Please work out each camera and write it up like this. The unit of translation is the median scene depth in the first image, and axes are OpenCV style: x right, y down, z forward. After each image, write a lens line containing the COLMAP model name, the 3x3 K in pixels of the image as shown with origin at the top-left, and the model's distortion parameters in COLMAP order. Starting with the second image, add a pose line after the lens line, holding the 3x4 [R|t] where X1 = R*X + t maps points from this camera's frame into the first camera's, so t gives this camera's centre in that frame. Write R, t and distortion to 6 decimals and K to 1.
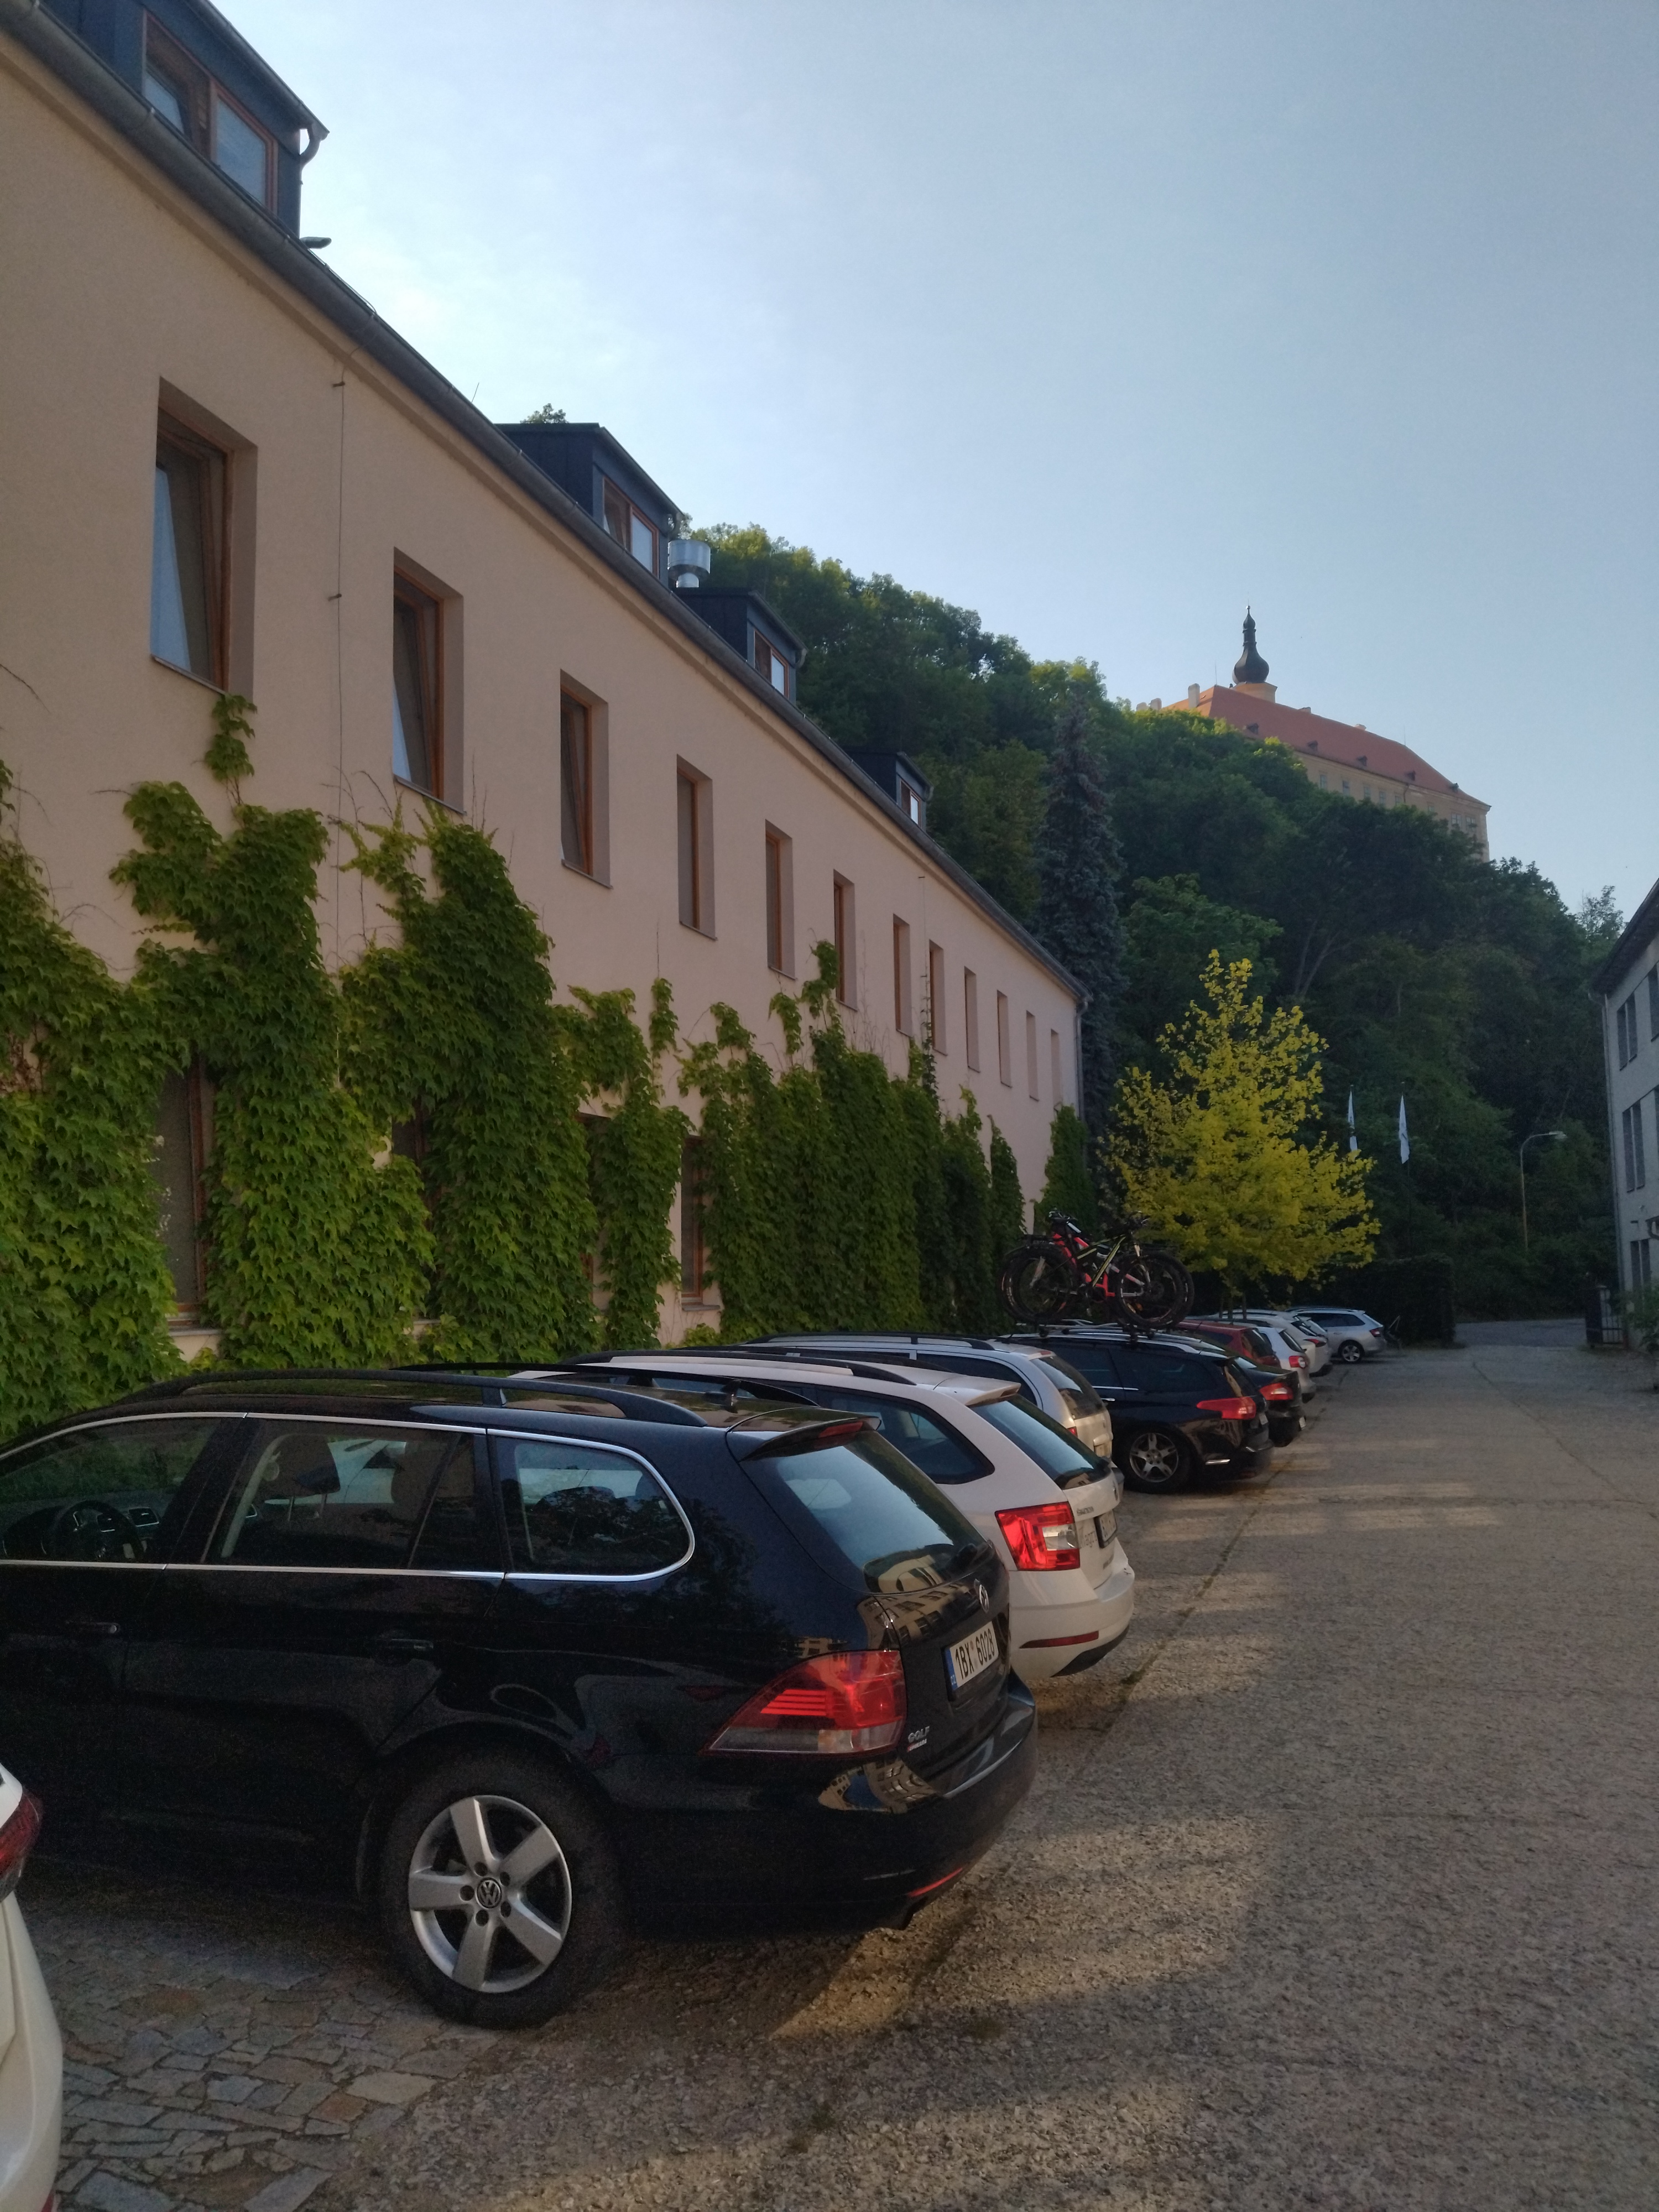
lens RADIAL K [[2099.9, 0, 829.5], [0, 2099.9, 1106.0], [0, 0, 1]] dist [0.006535, 0.214952]
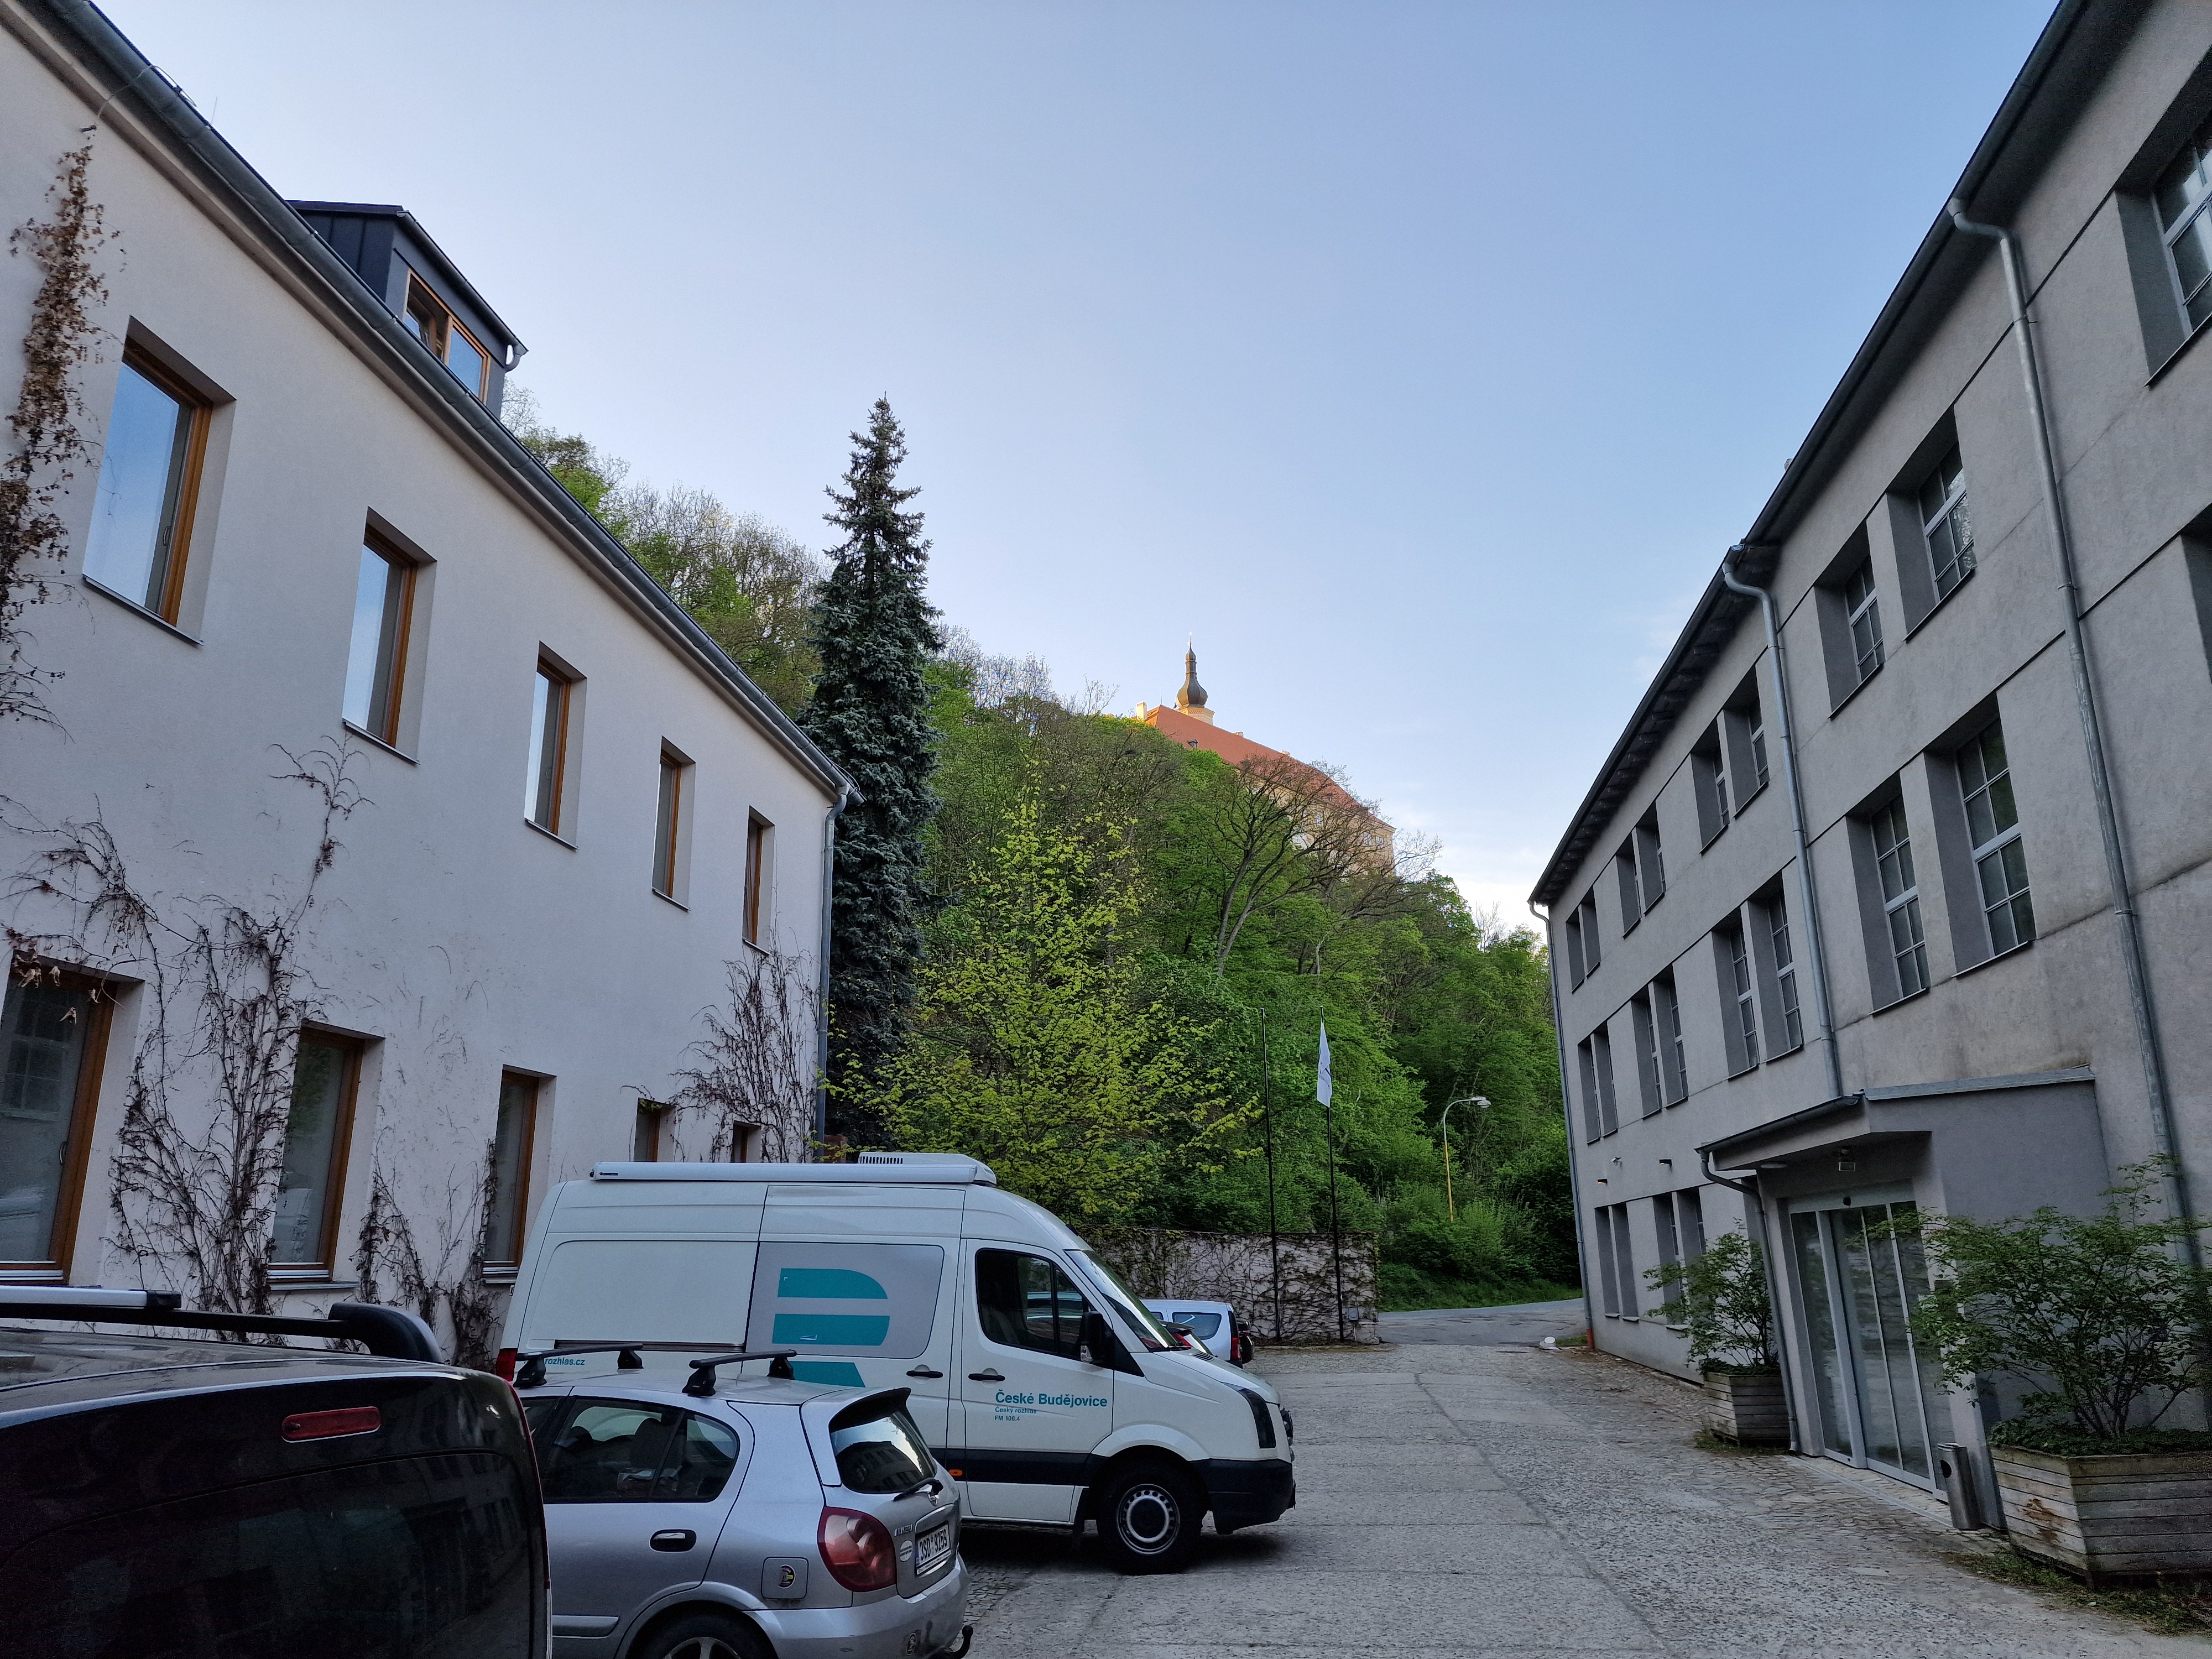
lens RADIAL K [[1449.5, 0, 1106.0], [0, 1449.5, 829.5], [0, 0, 1]] dist [0.101915, 0.000124]
pose [[0.992769, 0.047866, 0.110085, 0.076105], [-0.025083, 0.979534, -0.199709, 0.024589], [-0.117391, 0.195504, 0.973652, 0.272180]]
